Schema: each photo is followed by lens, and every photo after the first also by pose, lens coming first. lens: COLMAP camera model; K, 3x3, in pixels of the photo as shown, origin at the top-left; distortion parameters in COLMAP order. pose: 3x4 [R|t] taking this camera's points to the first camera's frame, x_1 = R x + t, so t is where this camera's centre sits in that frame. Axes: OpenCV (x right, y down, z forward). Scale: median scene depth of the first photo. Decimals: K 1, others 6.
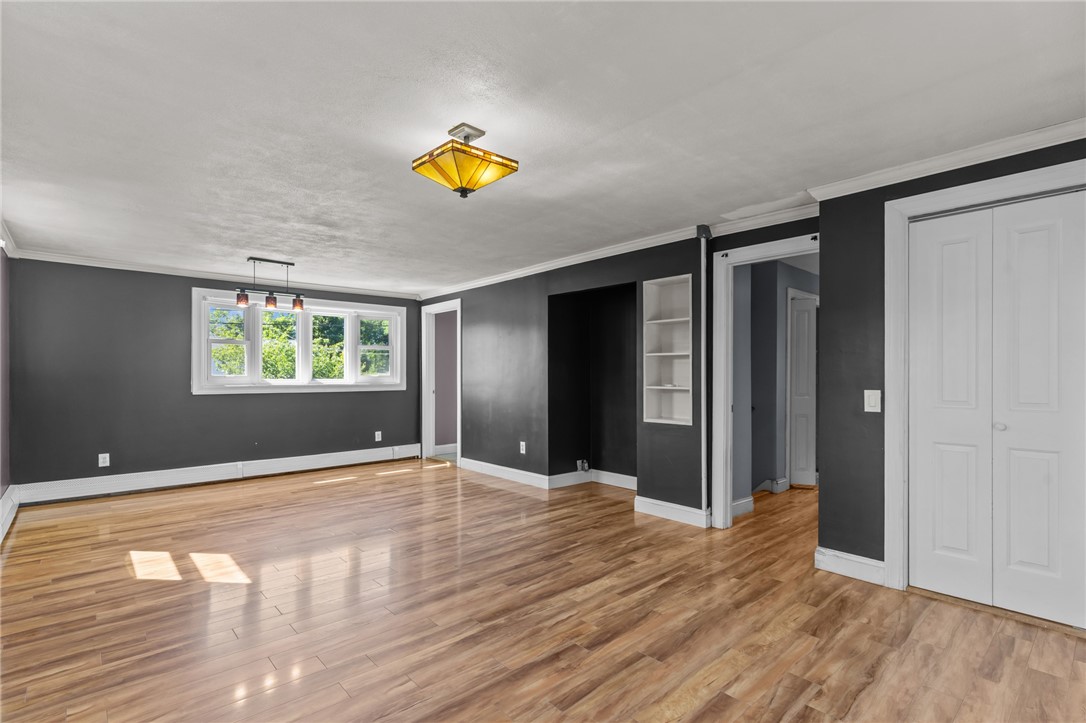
lens RADIAL K [[518.2, 0, 537.4], [0, 518.2, 370.7], [0, 0, 1]] dist [0.001318, 0.000103]
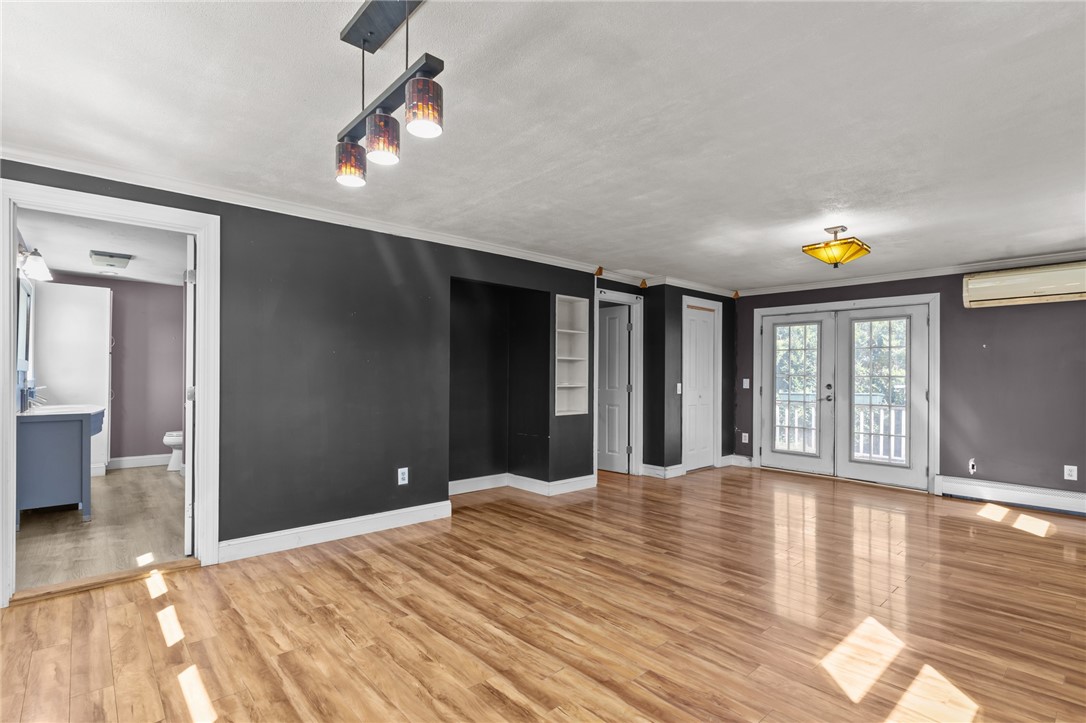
lens RADIAL K [[518.2, 0, 537.4], [0, 518.2, 370.7], [0, 0, 1]] dist [0.001318, 0.000103]
pose [[0.000074, 0.008640, 0.999963, -0.921315], [-0.015486, 0.999843, -0.008638, 0.007781], [-0.999880, -0.015485, 0.000208, 1.012087]]
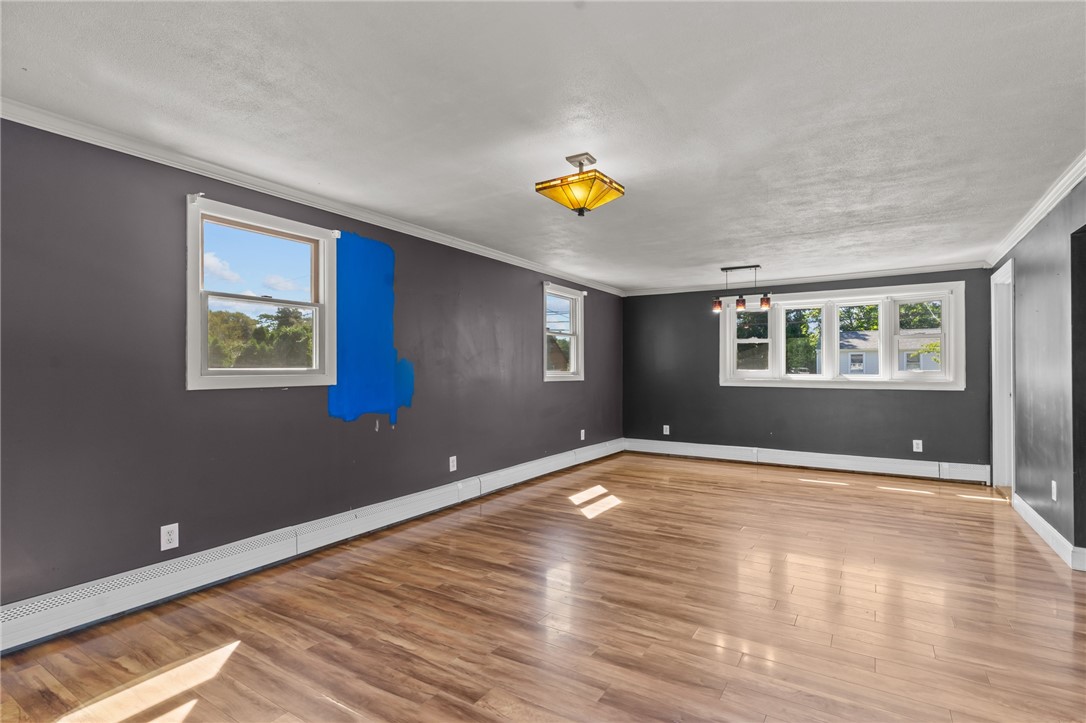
lens RADIAL K [[527.4, 0, 539.5], [0, 527.4, 363.3], [0, 0, 1]] dist [0.003488, 0.000203]
pose [[0.269361, -0.007537, -0.963010, 0.504194], [0.005047, 0.999967, -0.006414, -0.000712], [0.963026, -0.003132, 0.269390, 0.313517]]
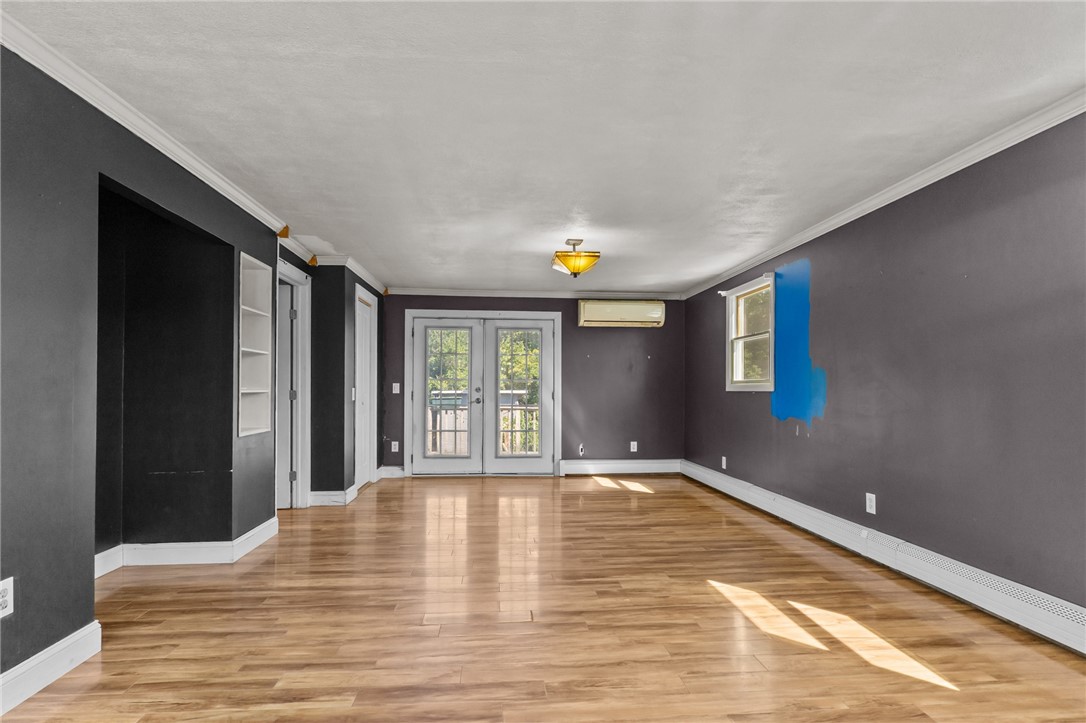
lens RADIAL K [[527.8, 0, 537.8], [0, 527.8, 380.0], [0, 0, 1]] dist [0.002844, -0.000264]
pose [[-0.796469, 0.006570, 0.604643, -0.587512], [-0.006982, 0.999774, -0.020060, 0.026883], [-0.604639, -0.020199, -0.796244, 1.312254]]
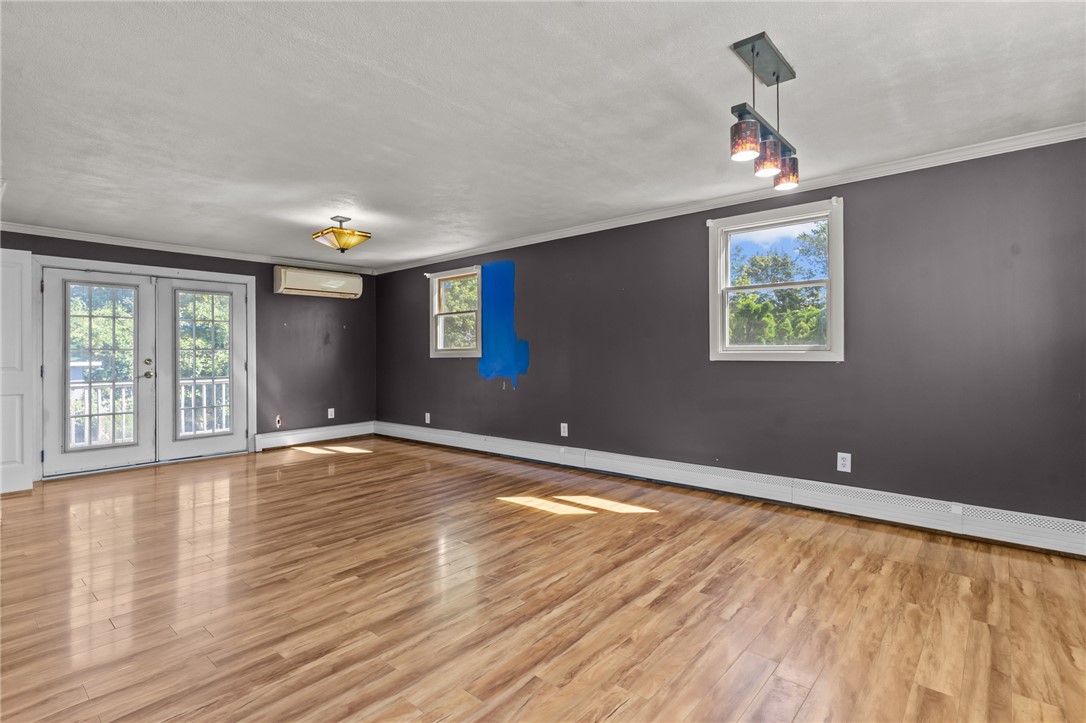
lens RADIAL K [[526.4, 0, 536.8], [0, 526.4, 345.3], [0, 0, 1]] dist [0.001708, -0.000229]
pose [[-0.992768, 0.009004, -0.119707, -0.315566], [0.011554, 0.999720, -0.020627, 0.023664], [0.119487, -0.021861, -0.992595, 1.552708]]
